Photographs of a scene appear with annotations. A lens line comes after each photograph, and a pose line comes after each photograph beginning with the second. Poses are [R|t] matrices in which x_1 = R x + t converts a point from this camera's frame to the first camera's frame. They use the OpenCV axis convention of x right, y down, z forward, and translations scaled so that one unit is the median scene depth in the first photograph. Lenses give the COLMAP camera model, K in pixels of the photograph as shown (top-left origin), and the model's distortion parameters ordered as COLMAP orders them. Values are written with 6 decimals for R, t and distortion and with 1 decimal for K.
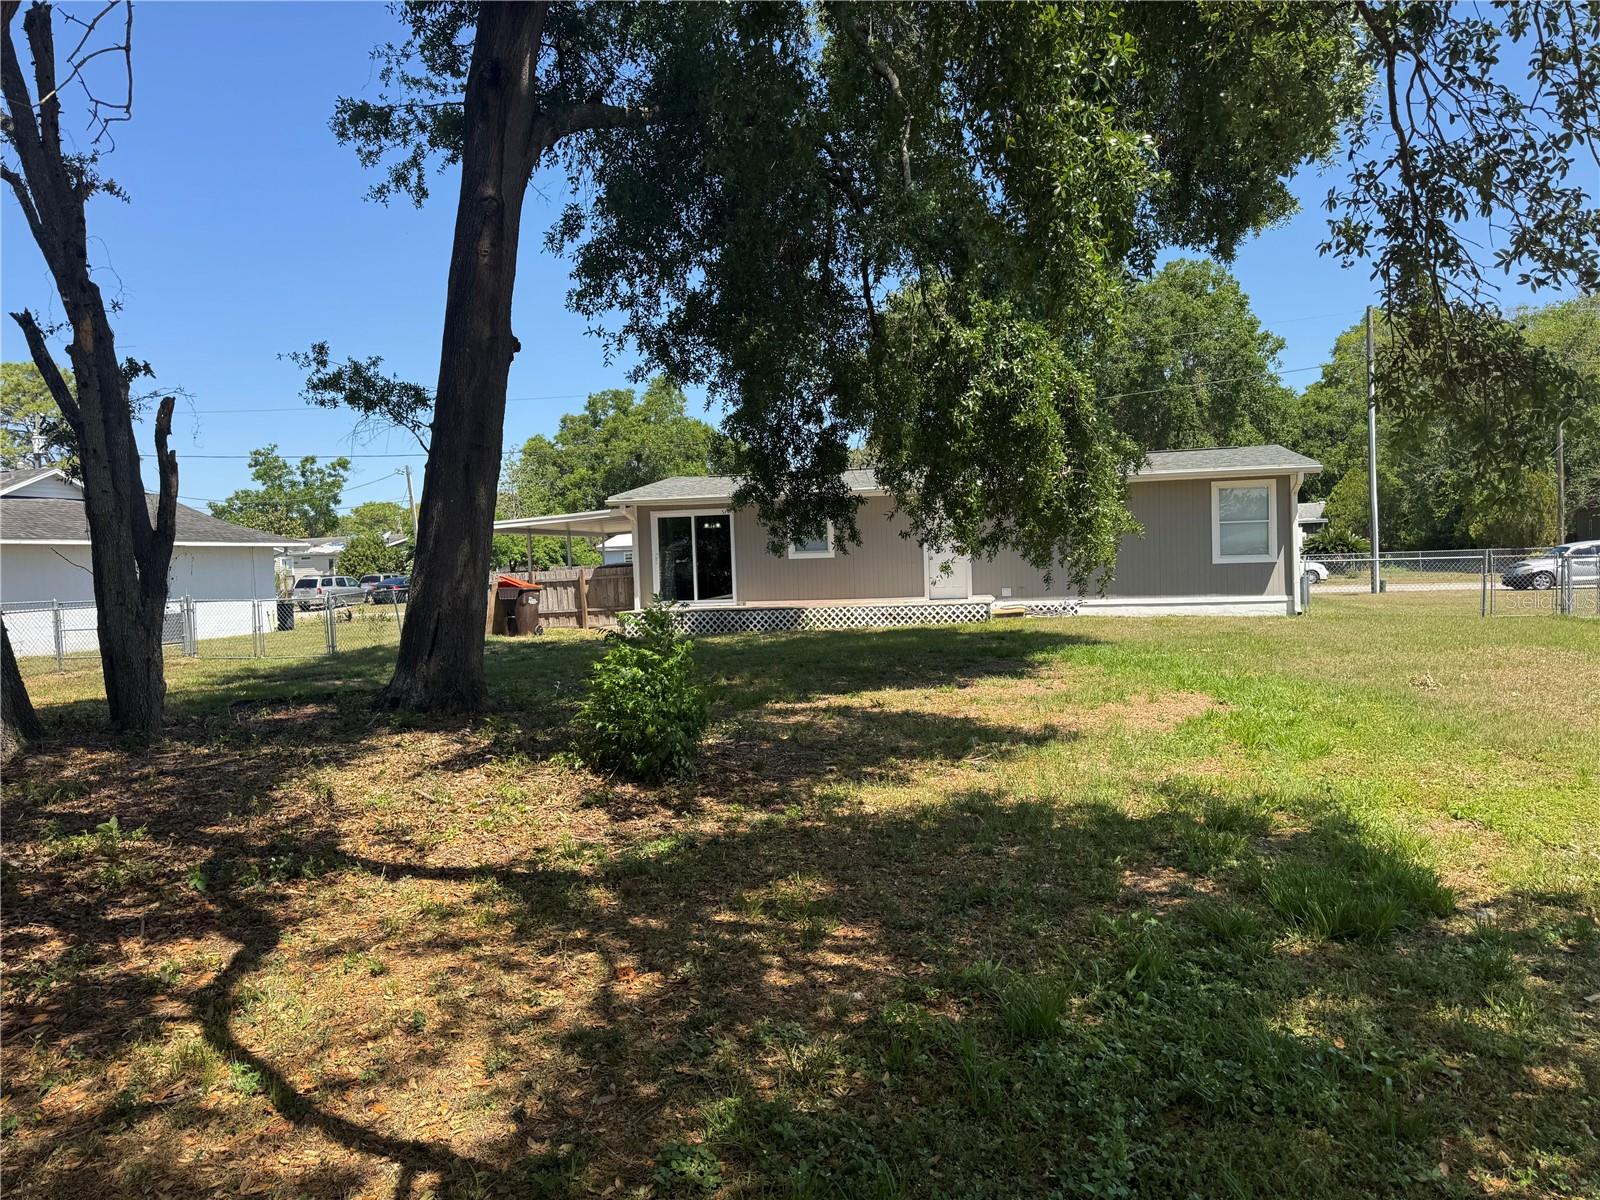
lens RADIAL K [[1119.8, 0, 806.9], [0, 1119.8, 616.0], [0, 0, 1]] dist [0.131917, -0.350369]
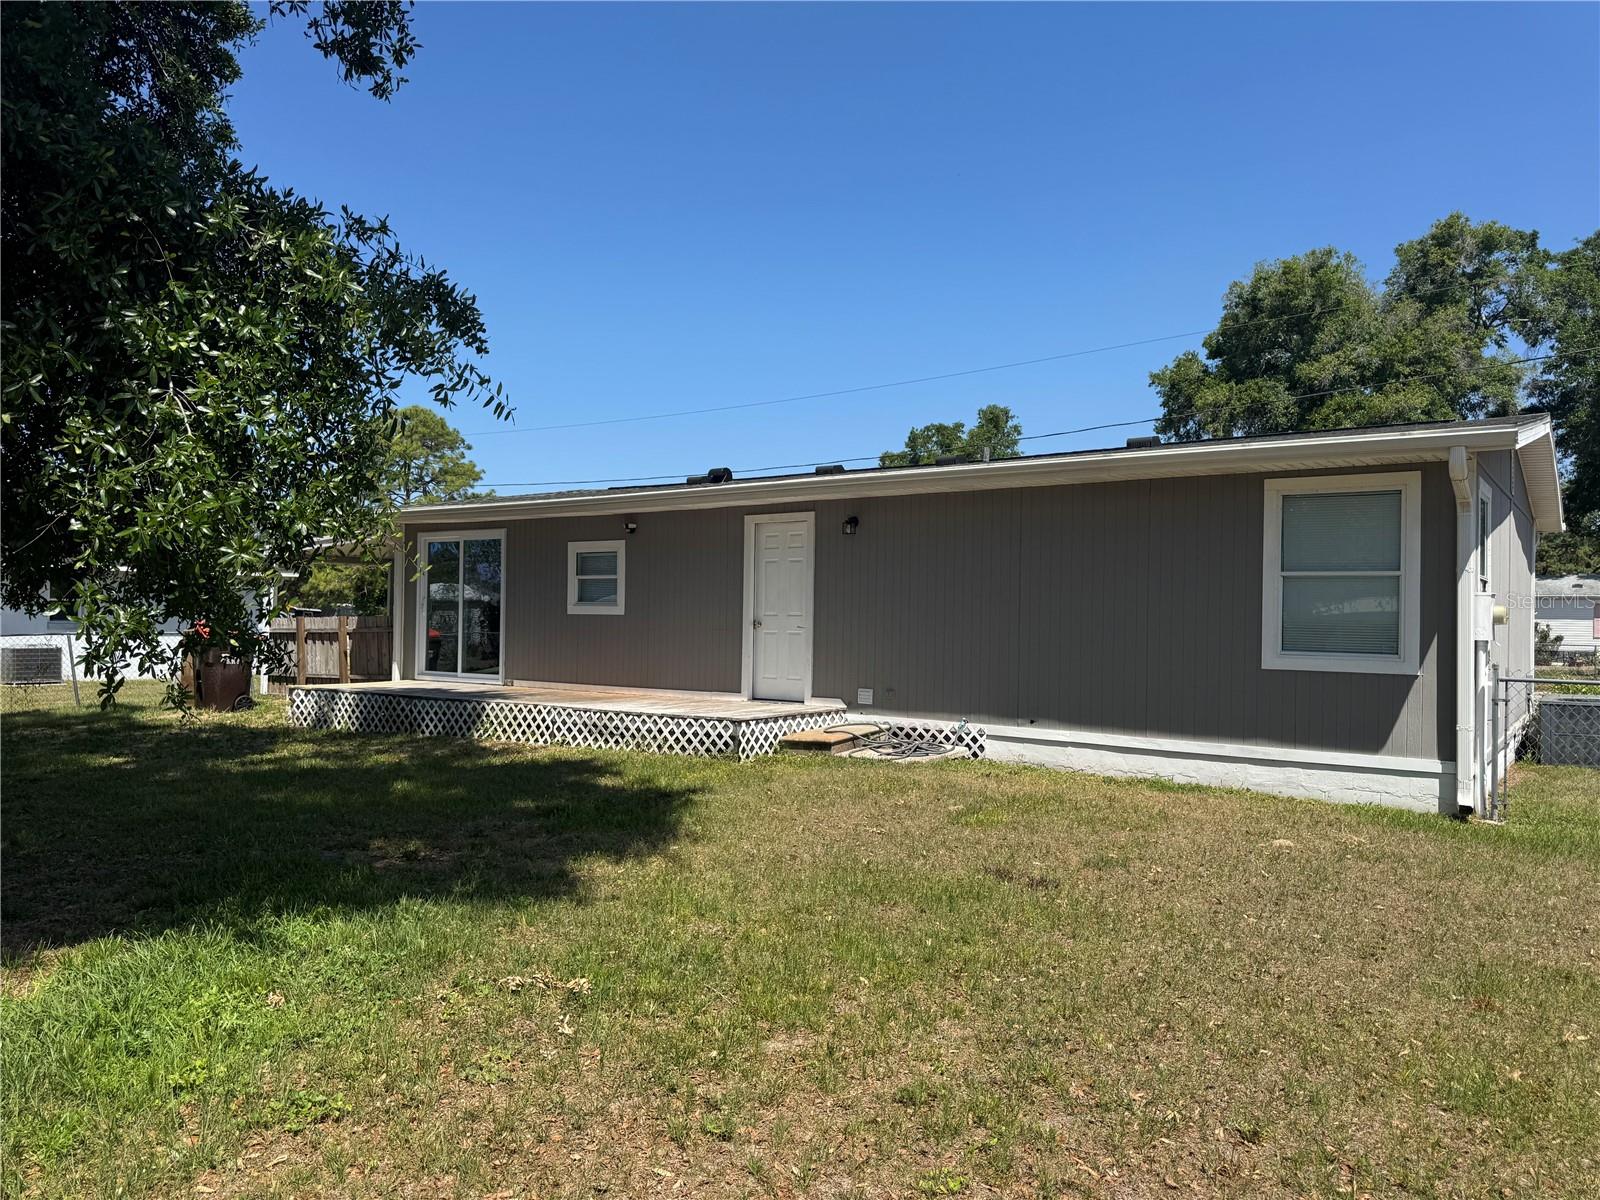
lens RADIAL K [[1128.7, 0, 800.0], [0, 1128.7, 600.0], [0, 0, 1]] dist [0.032702, -0.066862]
pose [[0.919911, 0.038915, -0.390191, 0.748270], [-0.061846, 0.997008, -0.046371, -0.084996], [0.387219, 0.066789, 0.919566, 1.096818]]
